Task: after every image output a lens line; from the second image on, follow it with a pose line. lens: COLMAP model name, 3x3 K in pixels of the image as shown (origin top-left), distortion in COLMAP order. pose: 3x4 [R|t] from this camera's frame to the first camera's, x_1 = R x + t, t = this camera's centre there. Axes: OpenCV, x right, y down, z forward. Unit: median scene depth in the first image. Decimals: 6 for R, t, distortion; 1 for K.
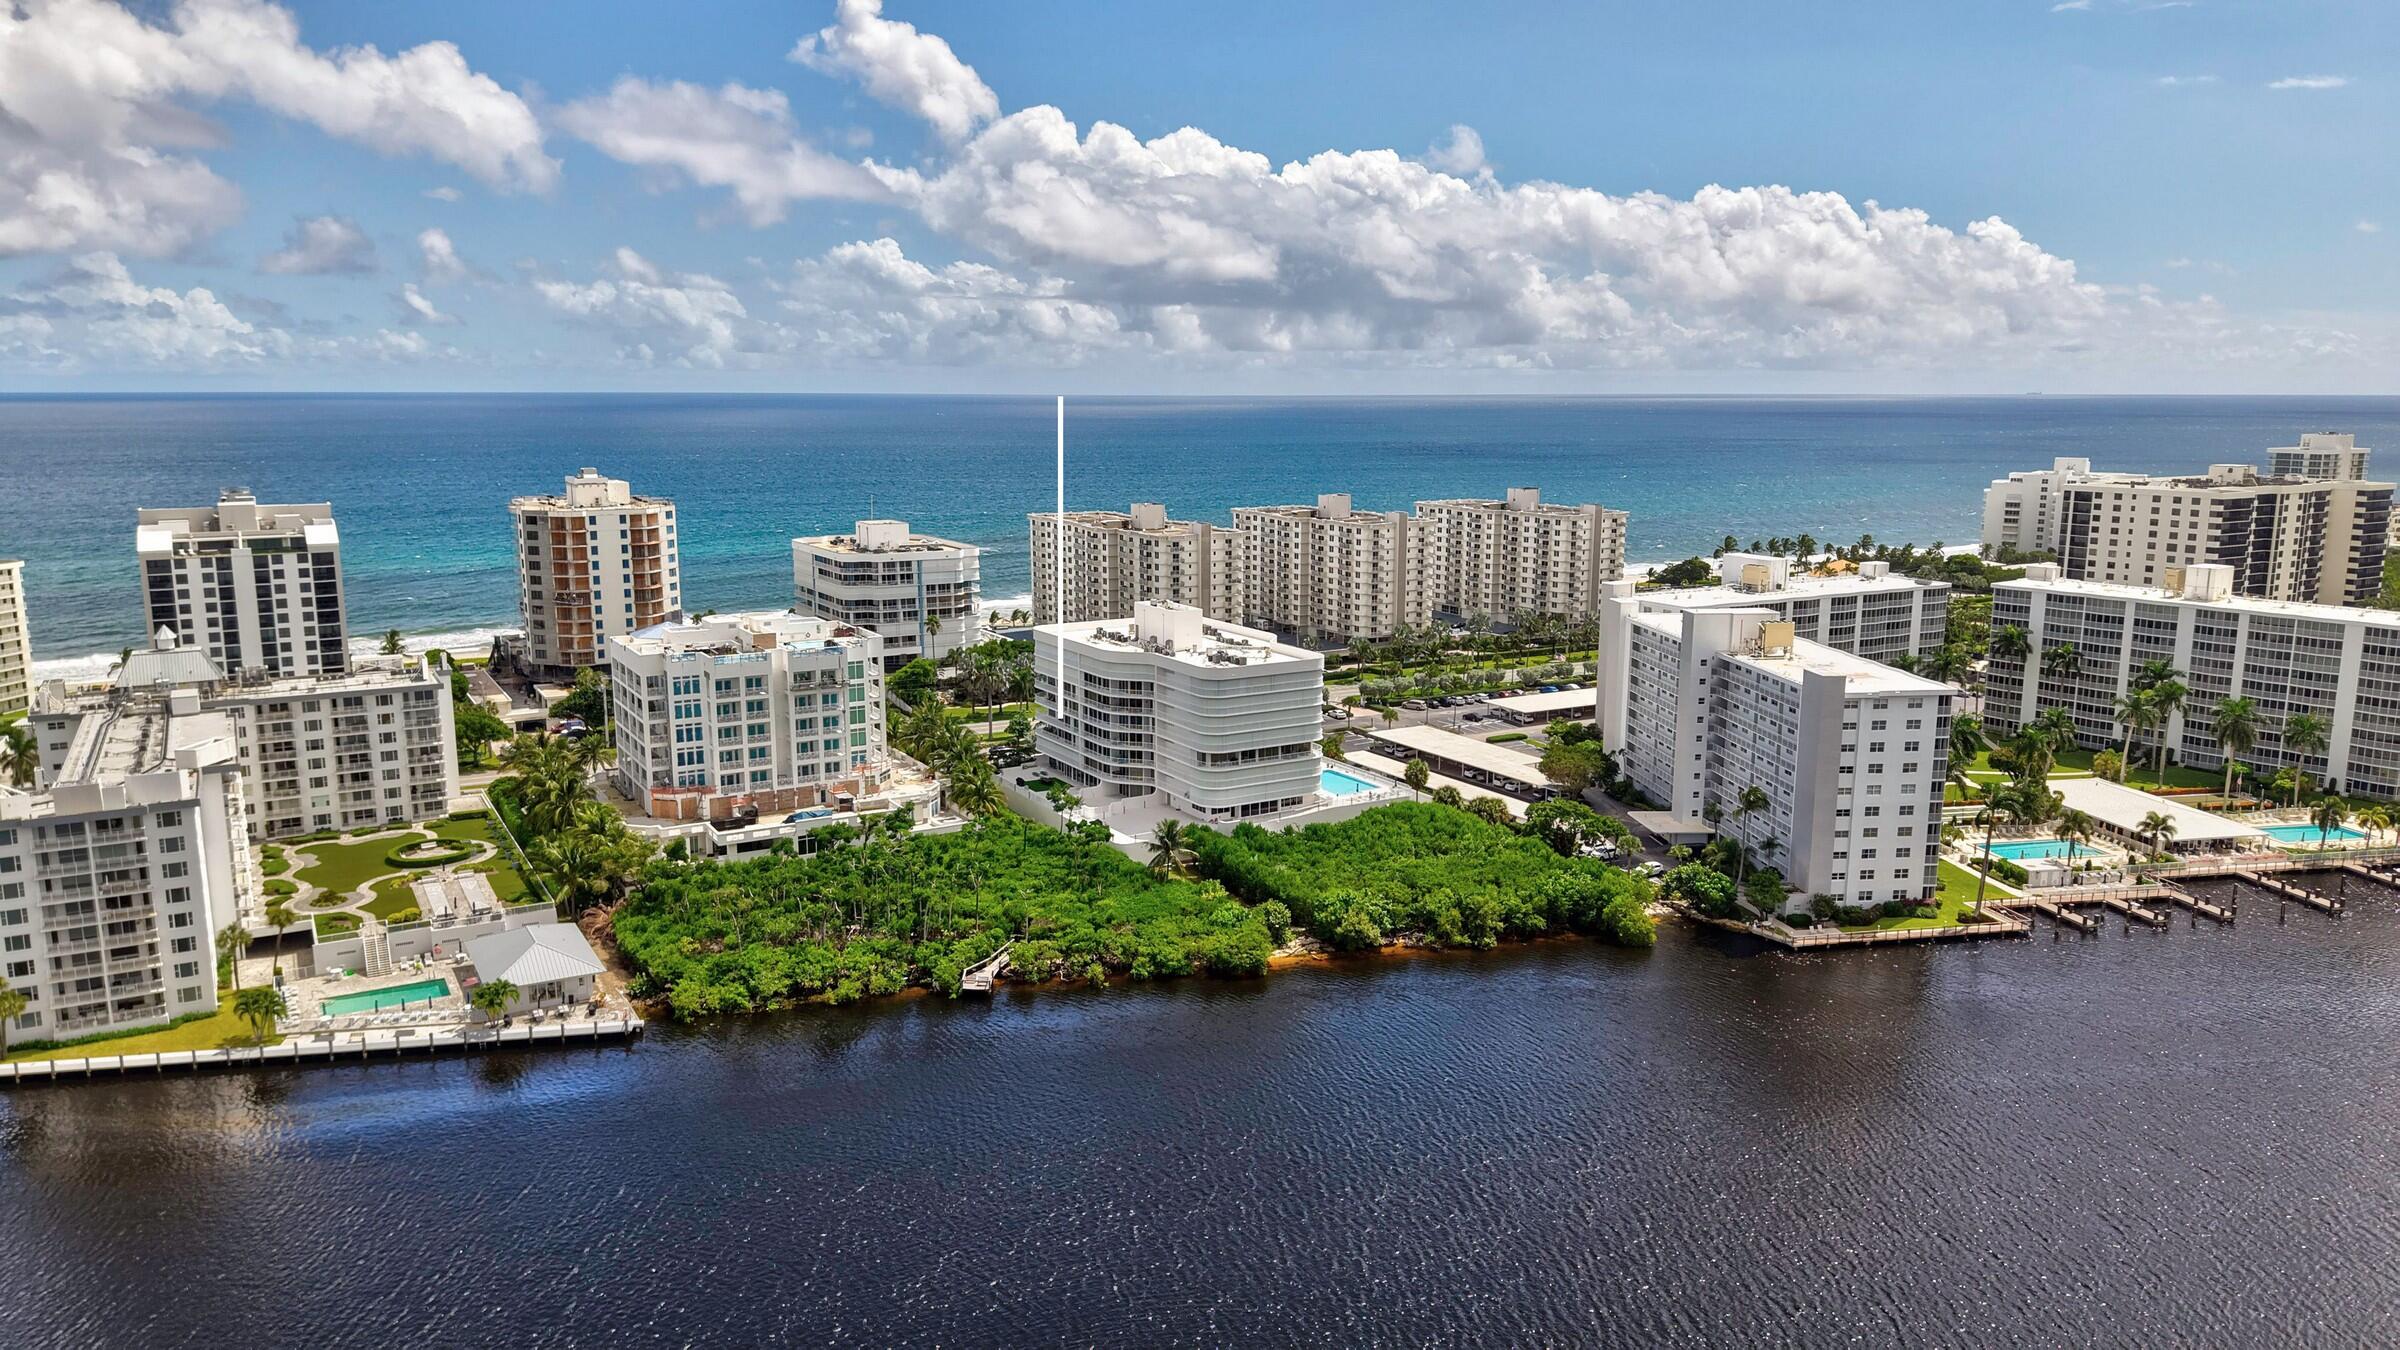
lens RADIAL K [[1599.8, 0, 1194.7], [0, 1599.8, 676.1], [0, 0, 1]] dist [0.073064, -0.098511]
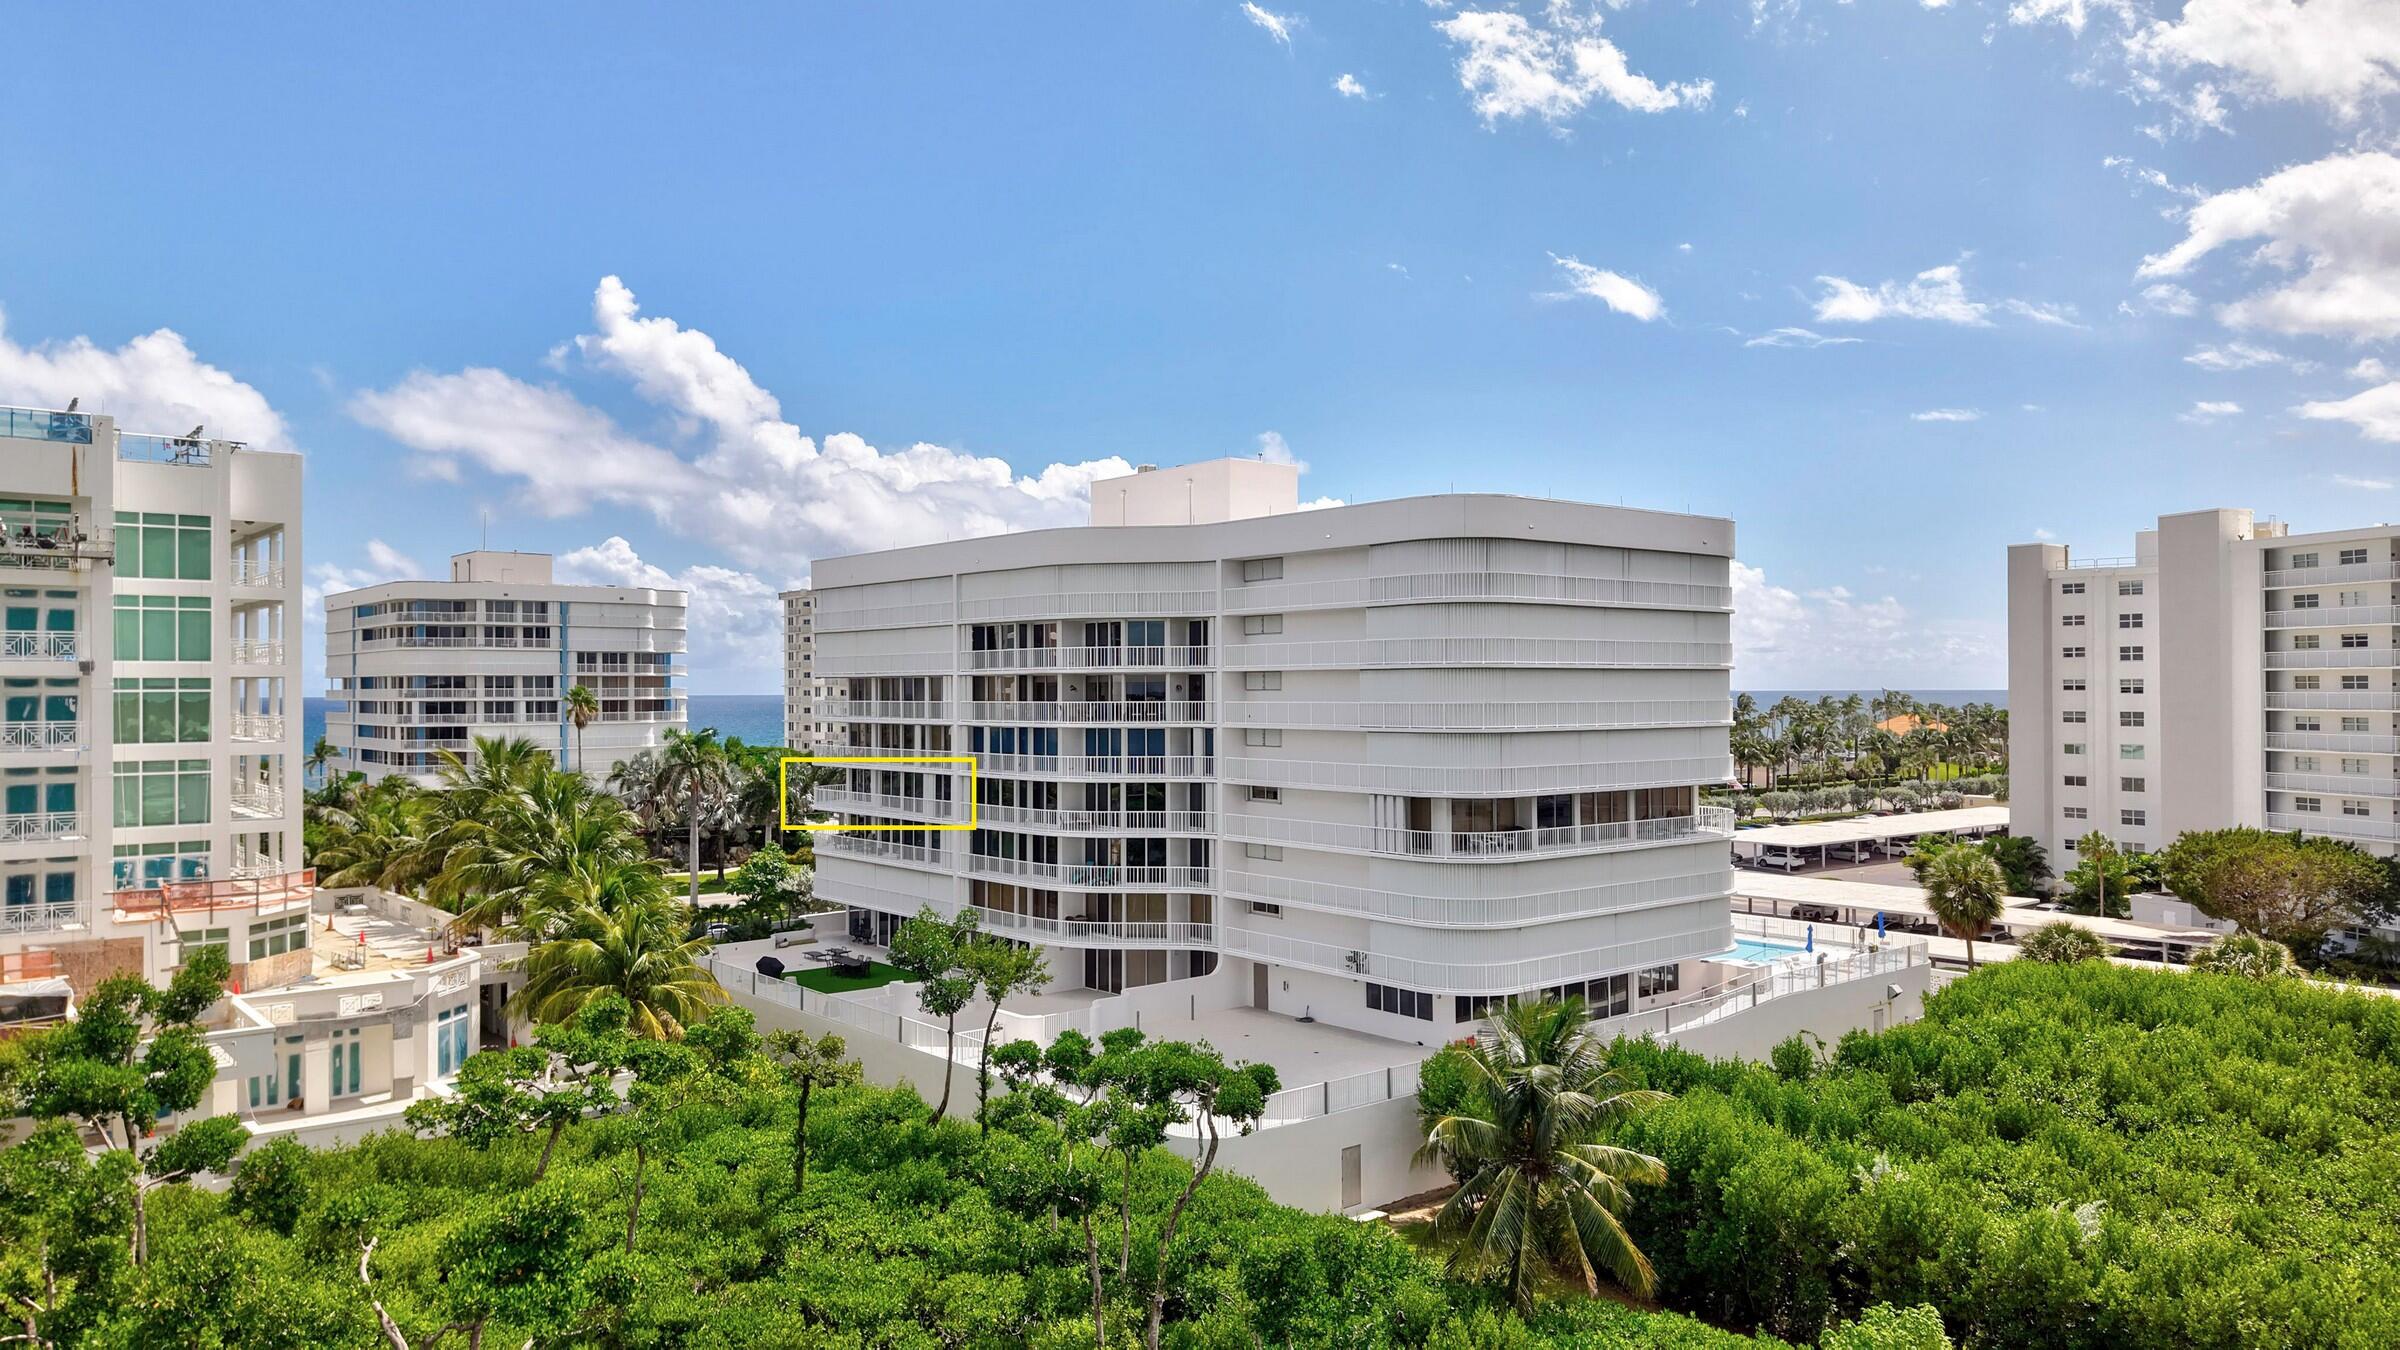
lens RADIAL K [[1613.5, 0, 1194.6], [0, 1613.5, 671.9], [0, 0, 1]] dist [0.014865, -0.001031]
pose [[0.987861, -0.007176, 0.155172, -0.078492], [0.035595, 0.982810, -0.181154, 0.074578], [-0.151205, 0.184478, 0.971136, 0.695189]]
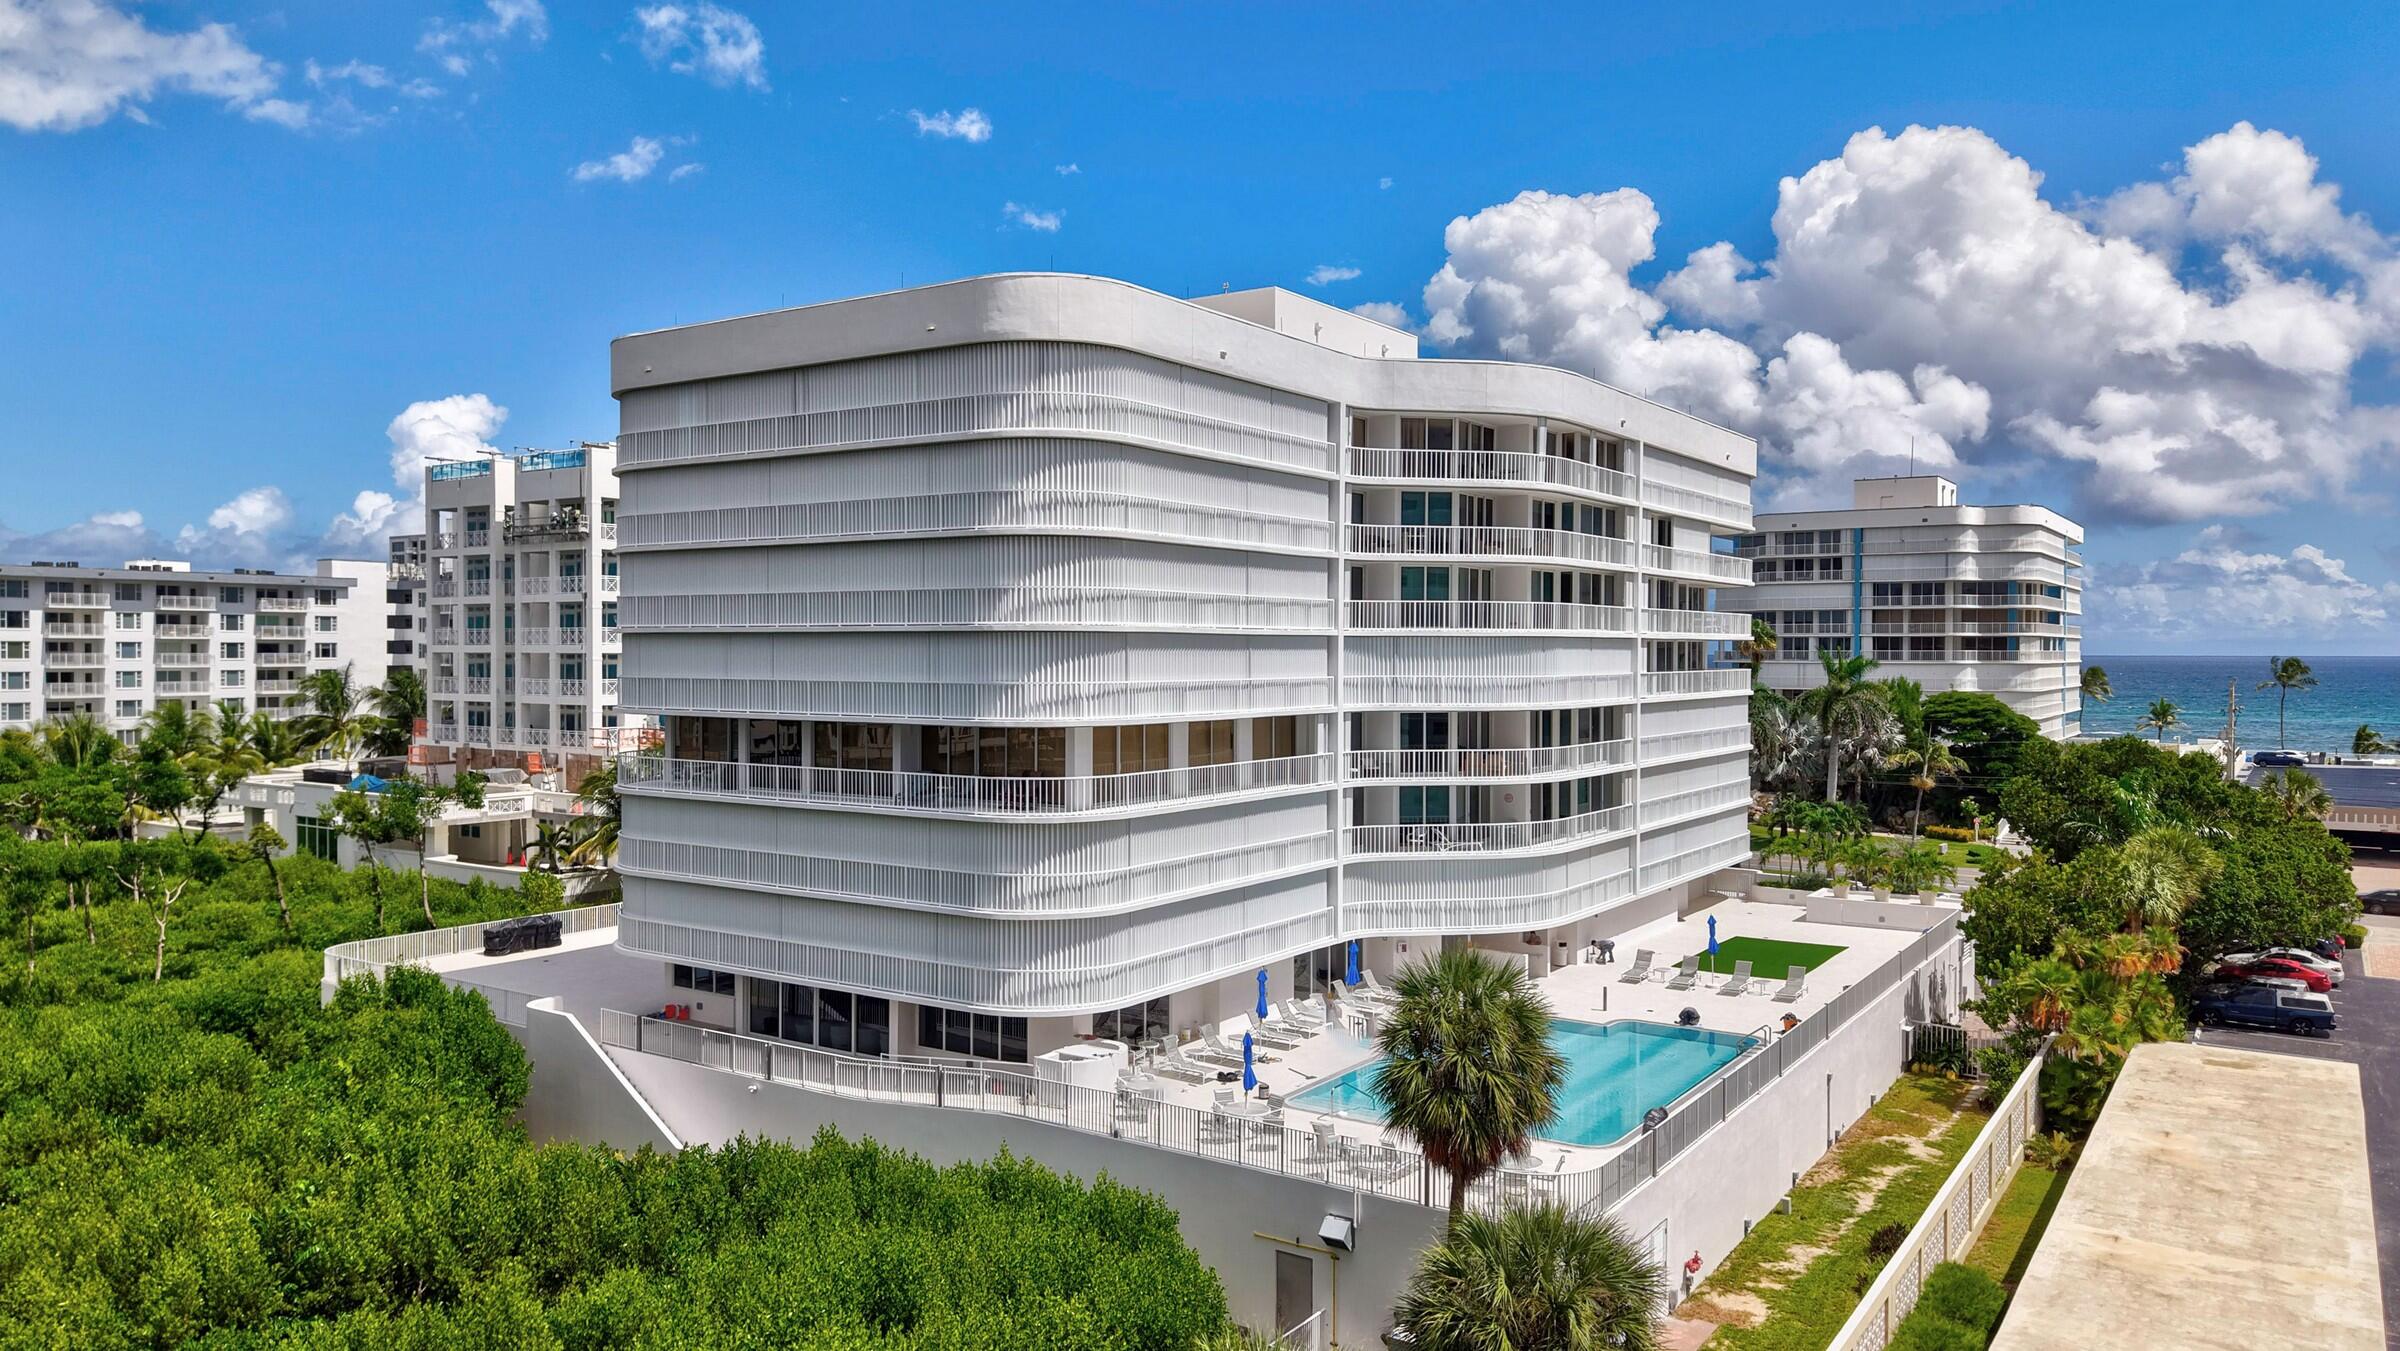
lens RADIAL K [[1613.5, 0, 1194.6], [0, 1613.5, 672.4], [0, 0, 1]] dist [0.014865, -0.001031]
pose [[0.435754, 0.008797, -0.900023, 0.245547], [-0.156164, 0.985525, -0.065975, 0.045077], [0.886415, 0.169301, 0.430821, 0.929788]]
